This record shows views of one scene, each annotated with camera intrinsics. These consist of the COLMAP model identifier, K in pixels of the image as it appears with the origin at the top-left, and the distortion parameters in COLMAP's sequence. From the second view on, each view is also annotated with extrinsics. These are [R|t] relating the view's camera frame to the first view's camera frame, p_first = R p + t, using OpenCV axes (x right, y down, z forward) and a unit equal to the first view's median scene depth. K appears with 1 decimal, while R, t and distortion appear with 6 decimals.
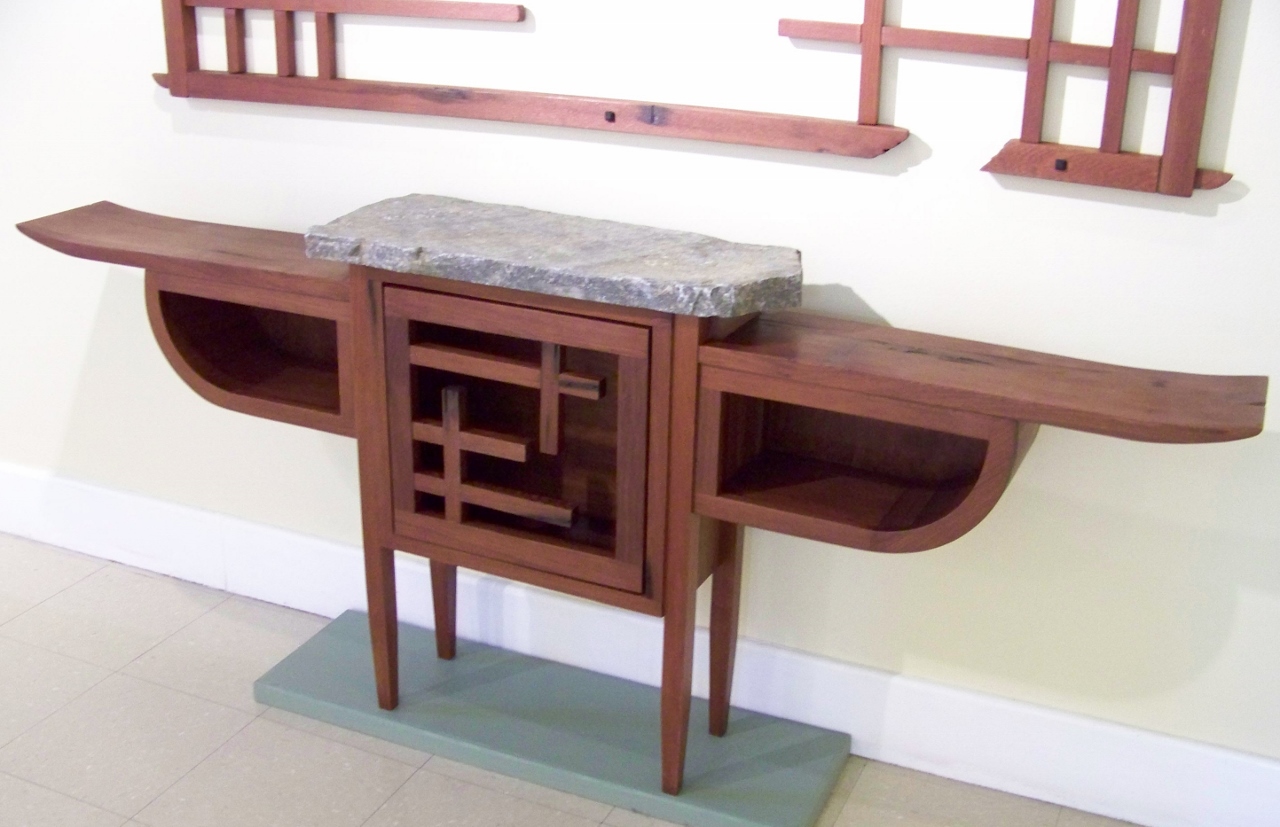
lens RADIAL K [[1441.3, 0, 638.8], [0, 1441.3, 498.9], [0, 0, 1]] dist [-0.162543, 0.000000]
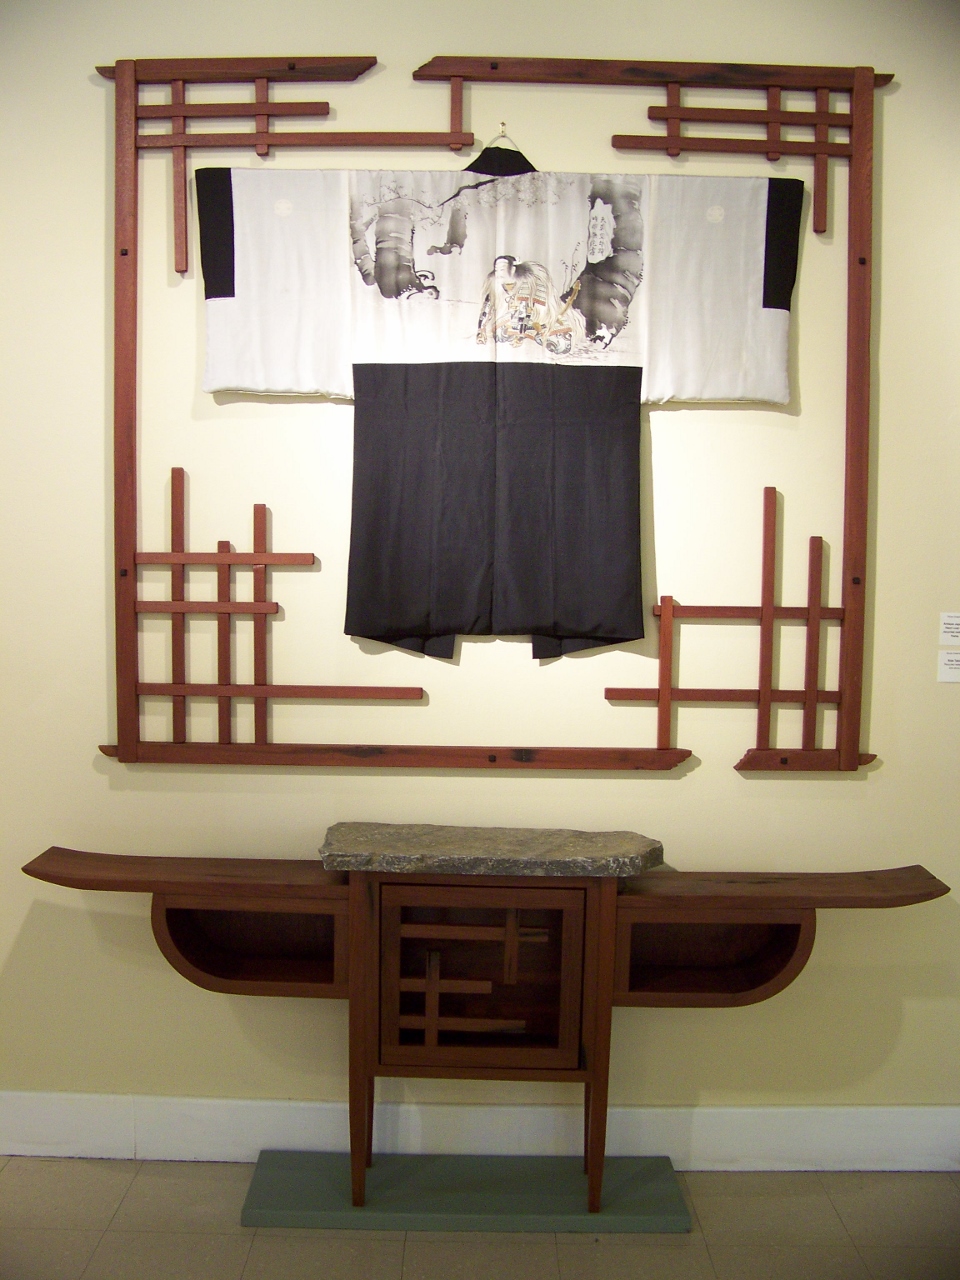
lens RADIAL K [[1339.1, 0, 480.6], [0, 1339.1, 640.4], [0, 0, 1]] dist [-0.188904, 0.000000]
pose [[0.919520, -0.045147, 0.390441, -0.618978], [0.169478, 0.941830, -0.290230, 0.025500], [-0.354626, 0.333044, 0.873683, -0.297692]]
